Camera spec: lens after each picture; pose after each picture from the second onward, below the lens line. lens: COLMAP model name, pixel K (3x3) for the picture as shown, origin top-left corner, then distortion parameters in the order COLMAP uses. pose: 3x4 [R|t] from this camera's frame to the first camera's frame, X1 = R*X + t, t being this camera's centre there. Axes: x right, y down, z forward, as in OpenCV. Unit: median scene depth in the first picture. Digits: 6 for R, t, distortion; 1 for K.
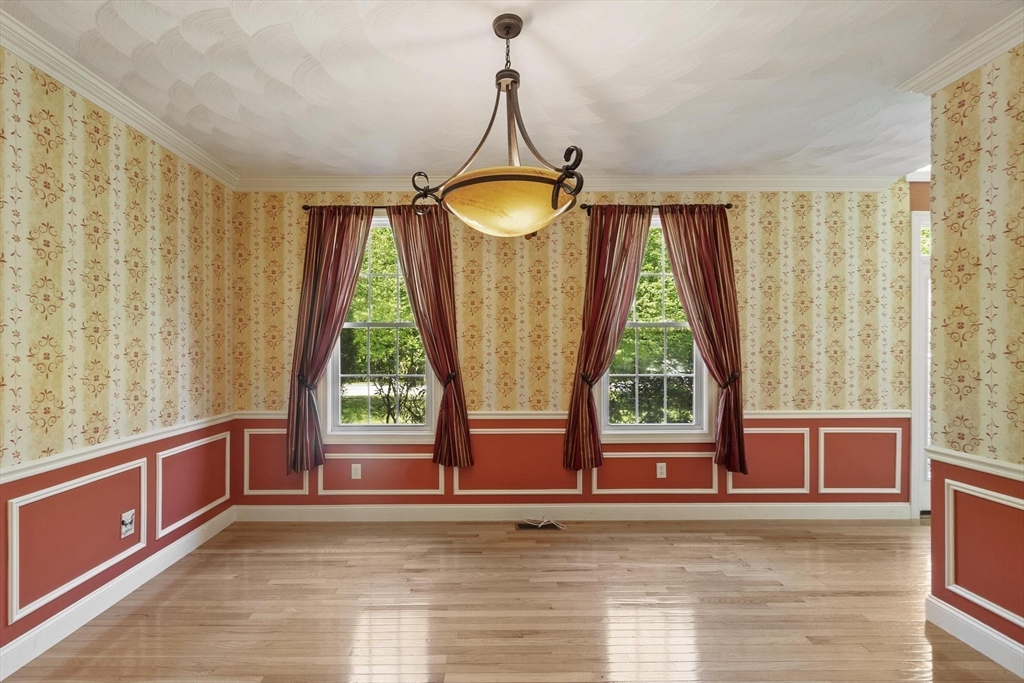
lens RADIAL K [[445.5, 0, 488.7], [0, 445.5, 349.8], [0, 0, 1]] dist [0.002311, -0.000102]
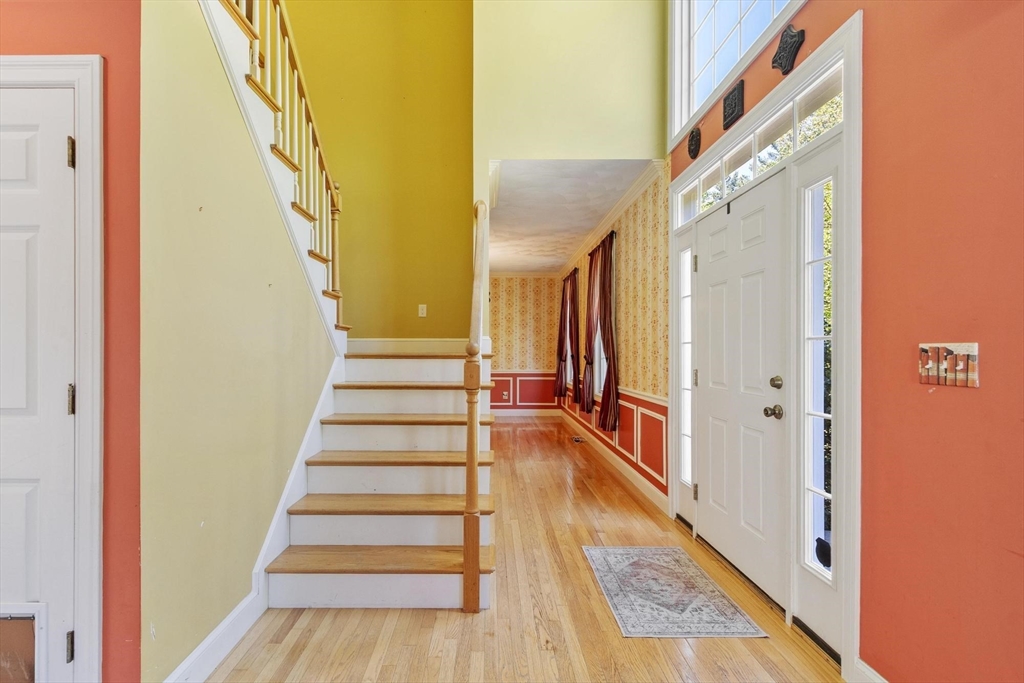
lens RADIAL K [[445.5, 0, 488.7], [0, 445.5, 349.8], [0, 0, 1]] dist [0.002311, -0.000102]
pose [[0.017691, 0.005708, -0.999827, 2.359976], [-0.001674, 0.999982, 0.005680, 0.022424], [0.999842, 0.001573, 0.017700, 0.745535]]
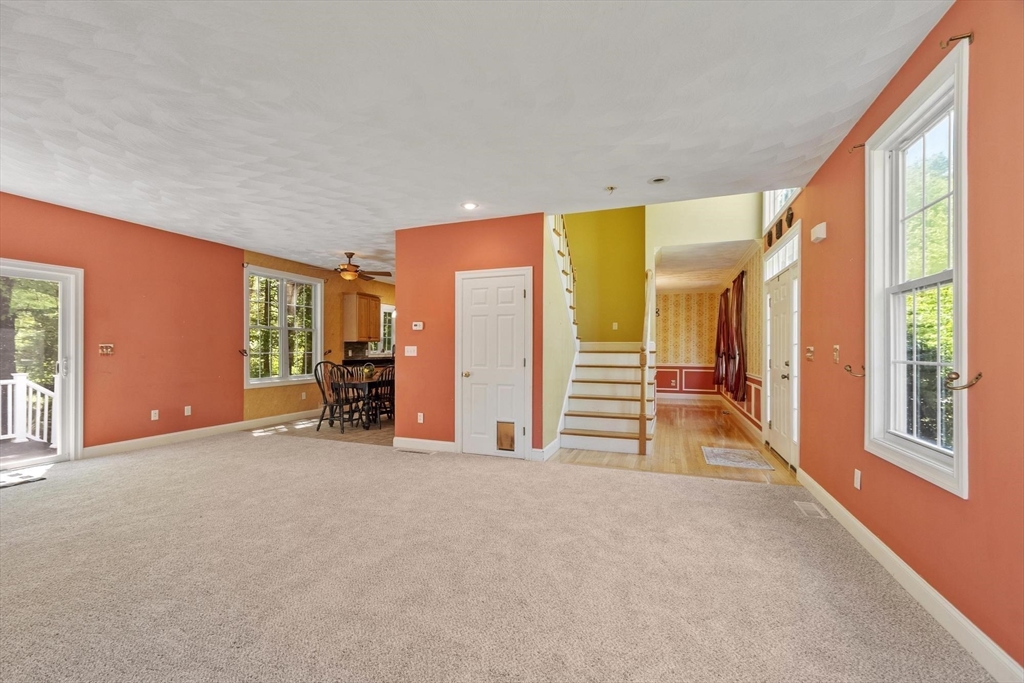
lens RADIAL K [[445.5, 0, 488.7], [0, 445.5, 349.8], [0, 0, 1]] dist [0.002311, -0.000102]
pose [[-0.358828, 0.008582, -0.933364, 3.716628], [-0.000256, 0.999957, 0.009293, 0.013505], [0.933404, 0.003573, -0.358811, 0.802717]]
